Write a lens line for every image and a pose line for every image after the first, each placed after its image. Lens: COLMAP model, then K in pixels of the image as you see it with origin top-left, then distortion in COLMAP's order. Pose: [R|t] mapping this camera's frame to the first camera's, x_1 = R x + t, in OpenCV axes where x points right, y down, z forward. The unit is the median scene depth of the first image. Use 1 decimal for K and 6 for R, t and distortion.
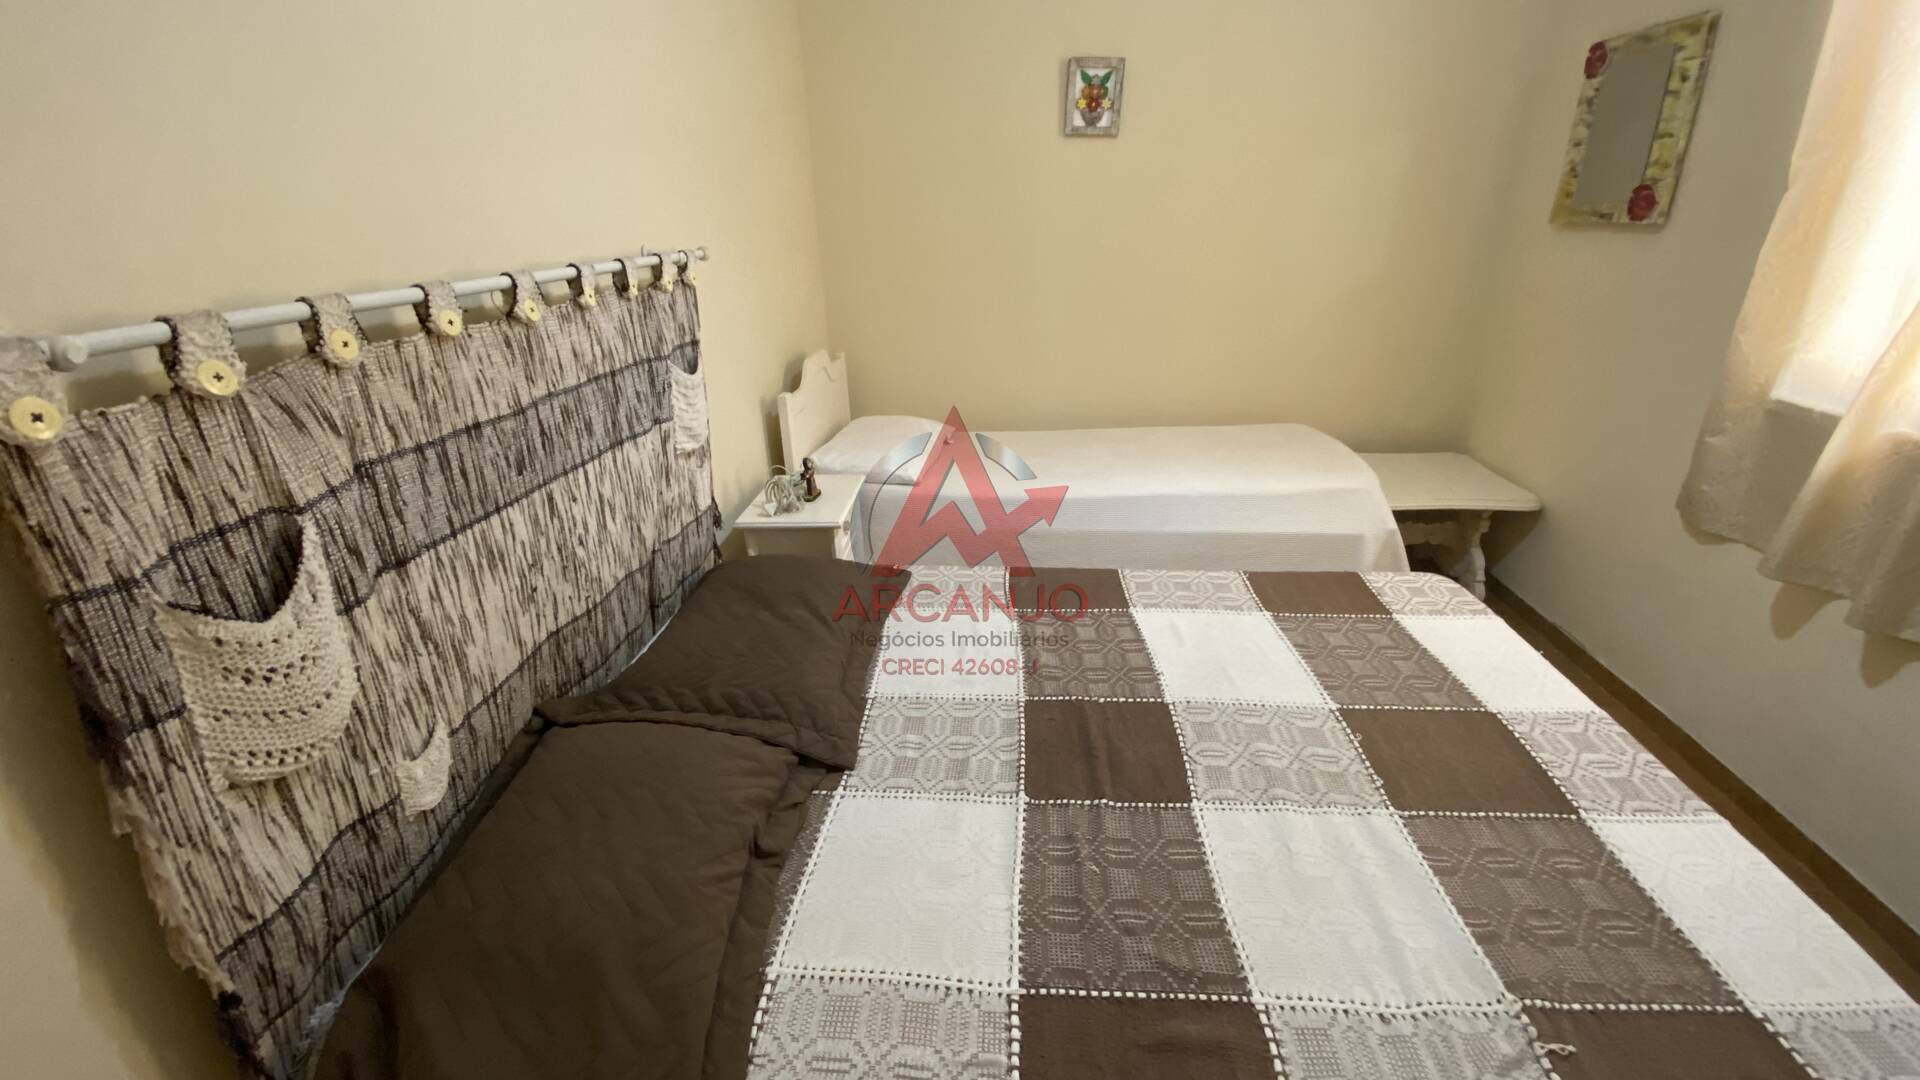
lens RADIAL K [[766.4, 0, 963.7], [0, 766.4, 541.6], [0, 0, 1]] dist [0.011571, -0.015872]
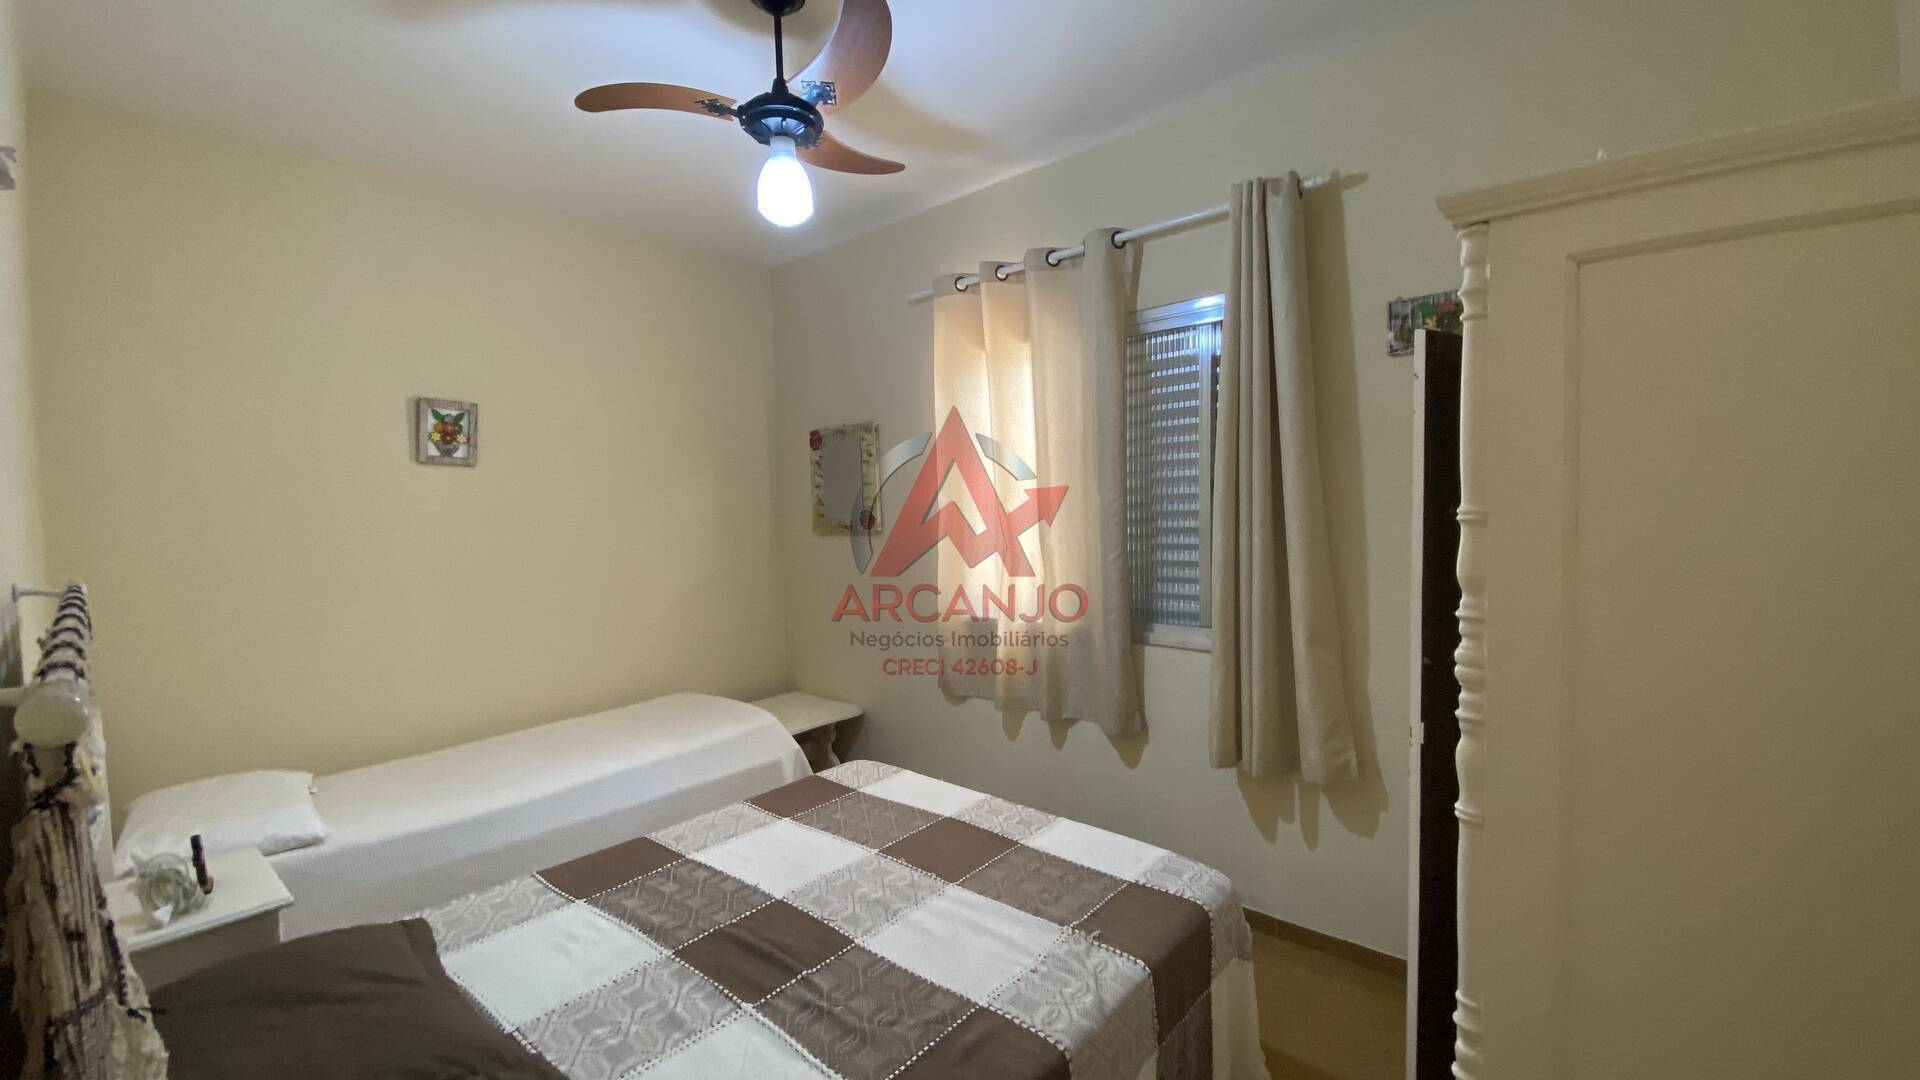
lens RADIAL K [[766.4, 0, 950.6], [0, 766.4, 547.0], [0, 0, 1]] dist [0.011571, -0.015872]
pose [[0.596187, -0.032343, 0.802194, -0.420047], [0.327280, 0.922188, -0.206052, 0.027504], [-0.733109, 0.385388, 0.560382, -0.077083]]
